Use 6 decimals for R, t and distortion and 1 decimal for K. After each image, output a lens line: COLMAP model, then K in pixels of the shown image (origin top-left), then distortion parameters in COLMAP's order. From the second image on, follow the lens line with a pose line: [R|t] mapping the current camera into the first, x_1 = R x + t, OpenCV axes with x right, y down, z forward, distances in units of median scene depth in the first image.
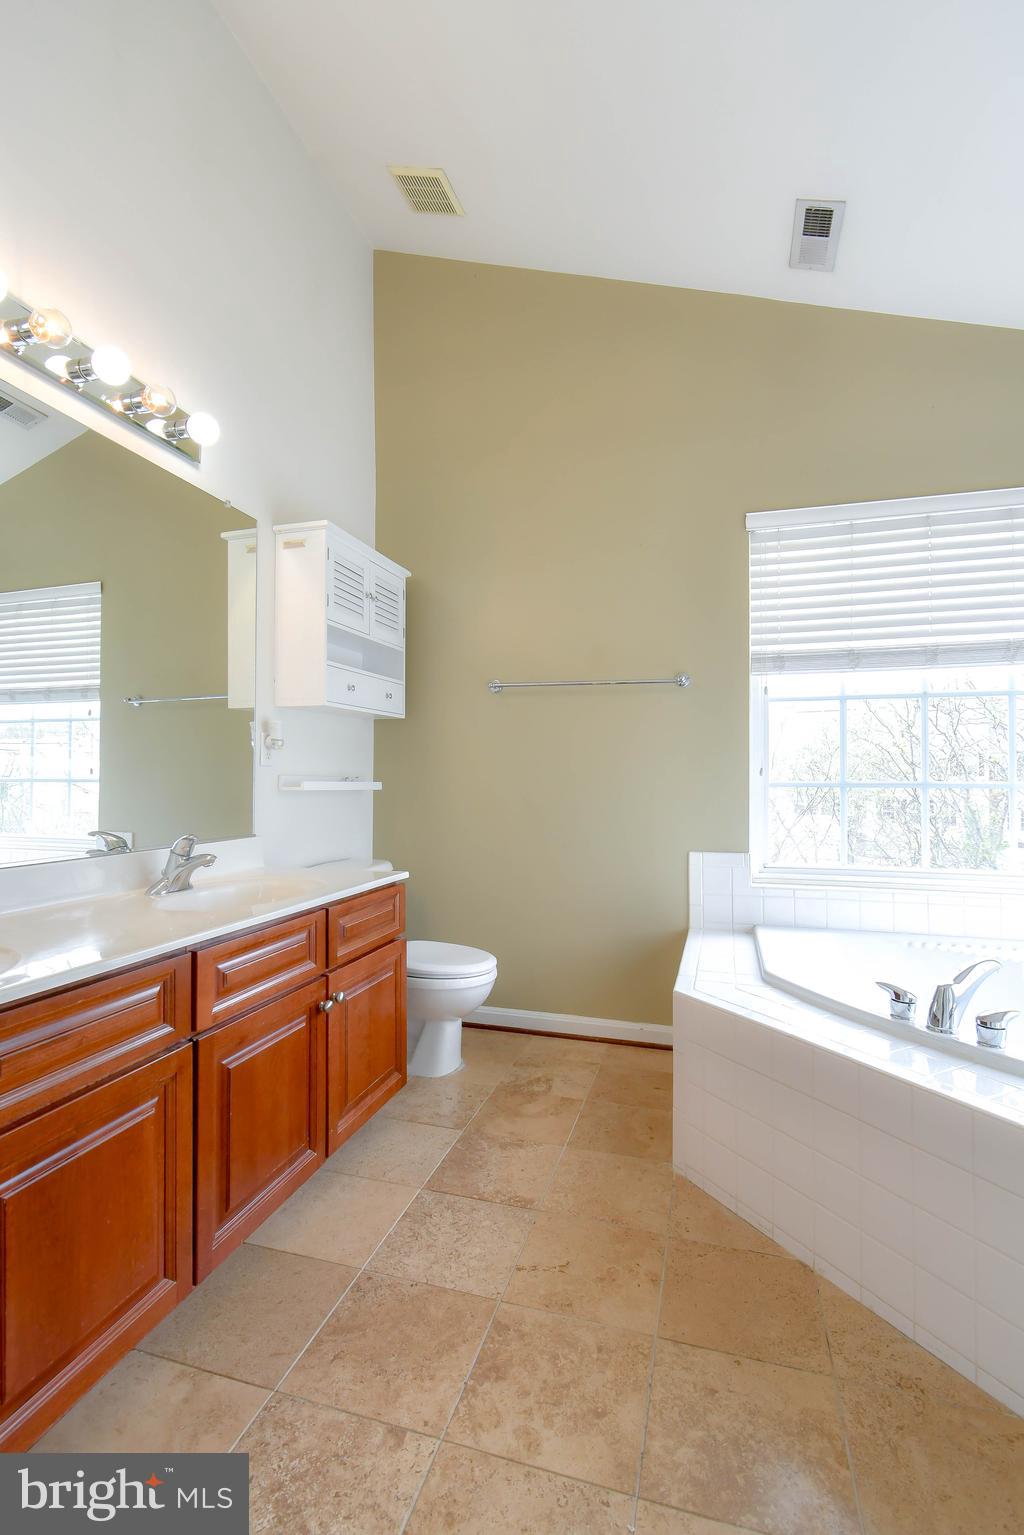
lens RADIAL K [[679.2, 0, 515.6], [0, 679.2, 766.8], [0, 0, 1]] dist [0.004519, -0.001886]
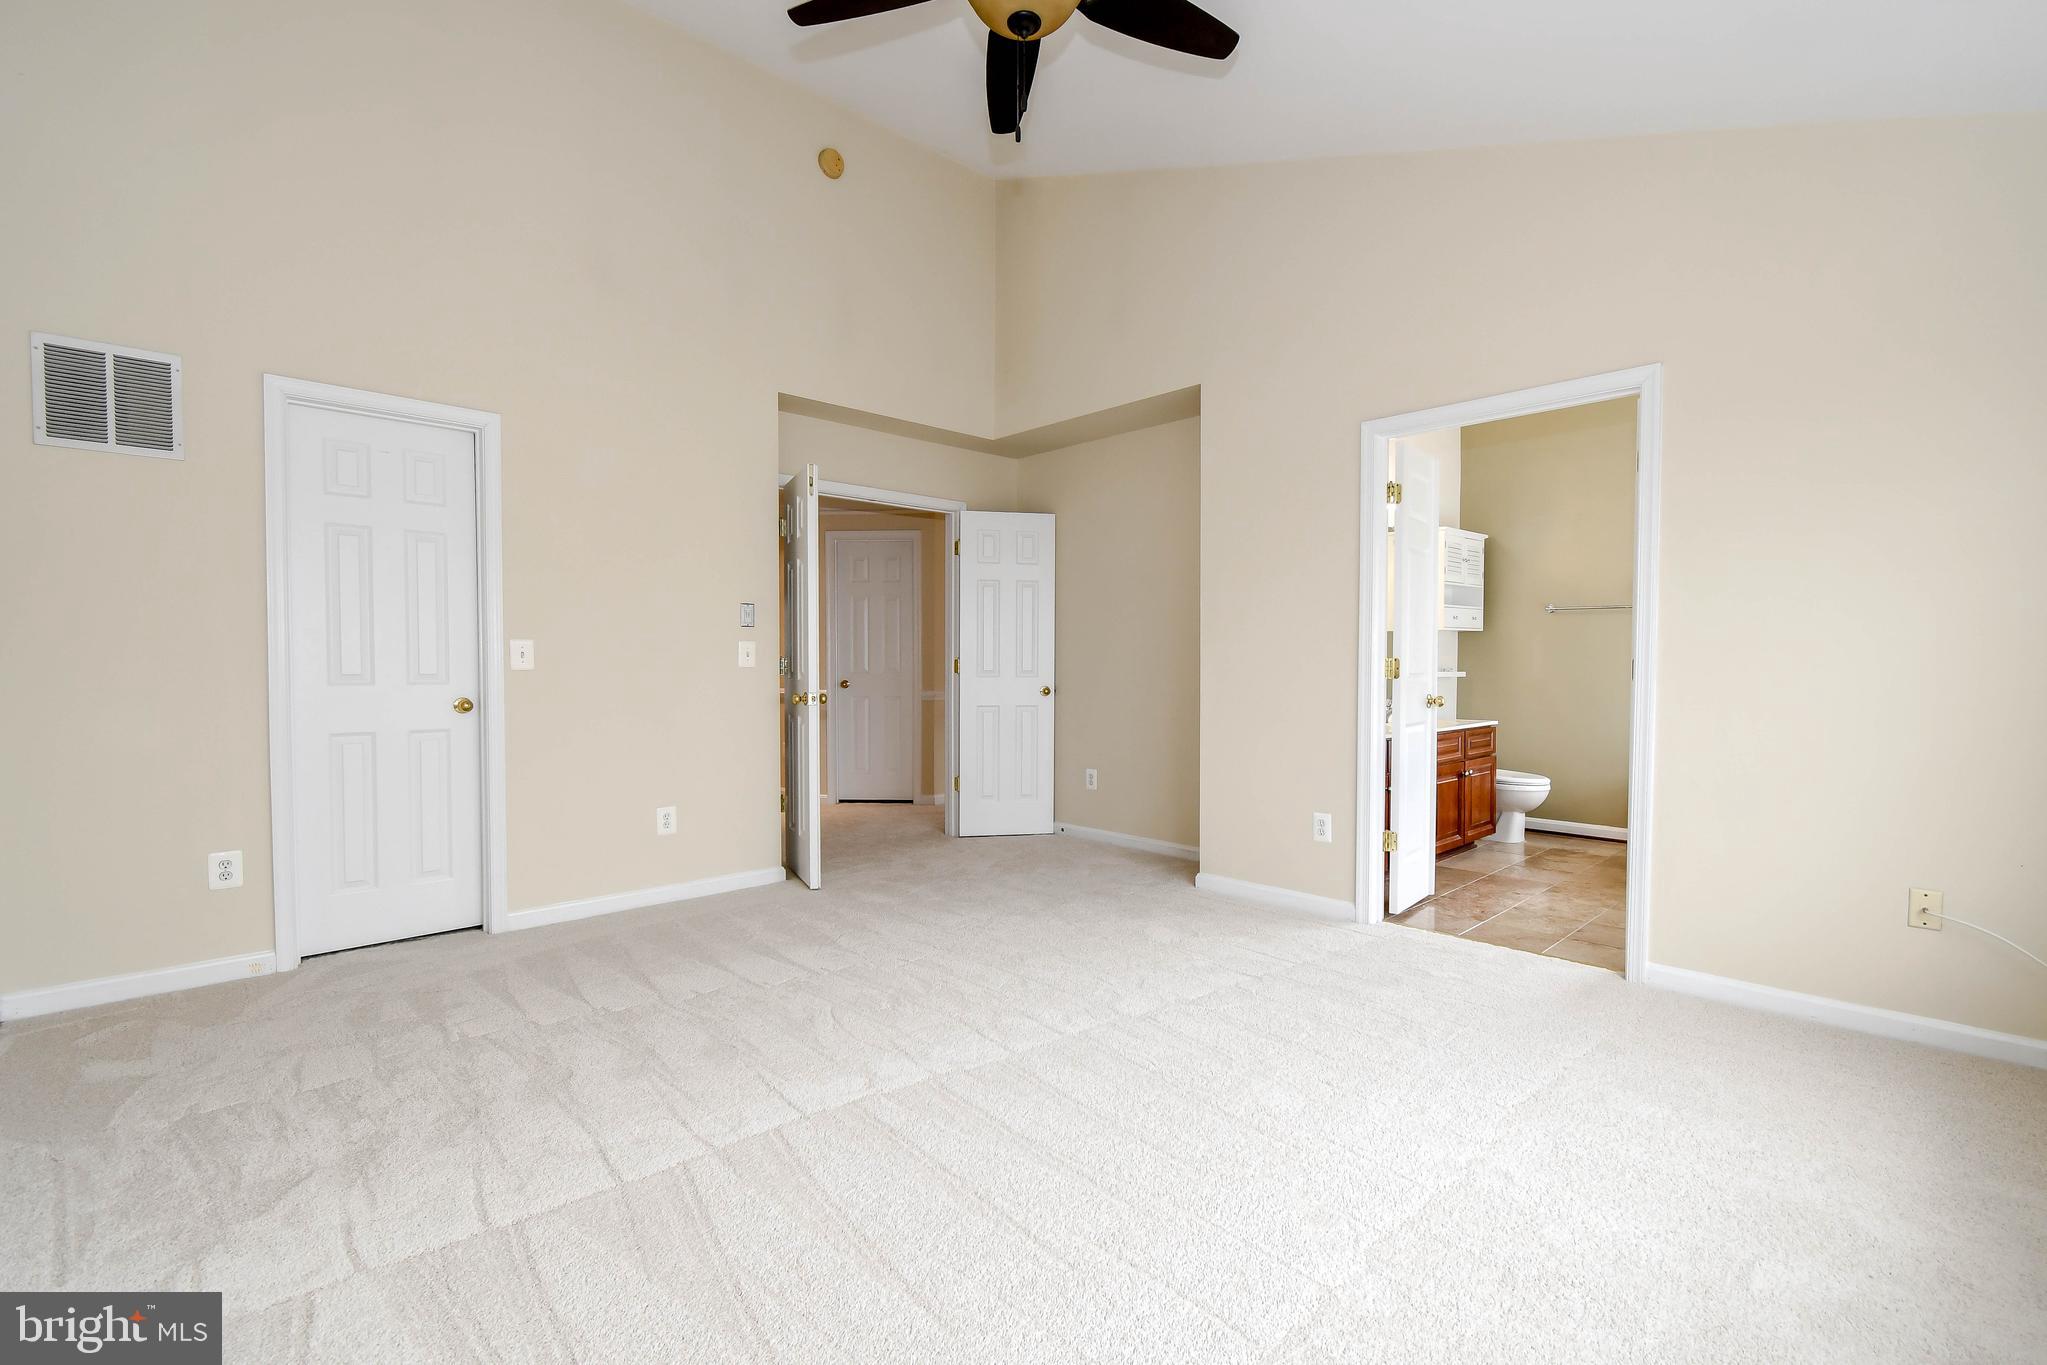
lens RADIAL K [[905.8, 0, 1018.2], [0, 905.8, 683.4], [0, 0, 1]] dist [0.004519, -0.001886]
pose [[0.865400, 0.015169, -0.500852, -0.047325], [-0.000117, 0.999548, 0.030071, -0.016473], [0.501081, -0.025965, 0.865011, -1.560791]]
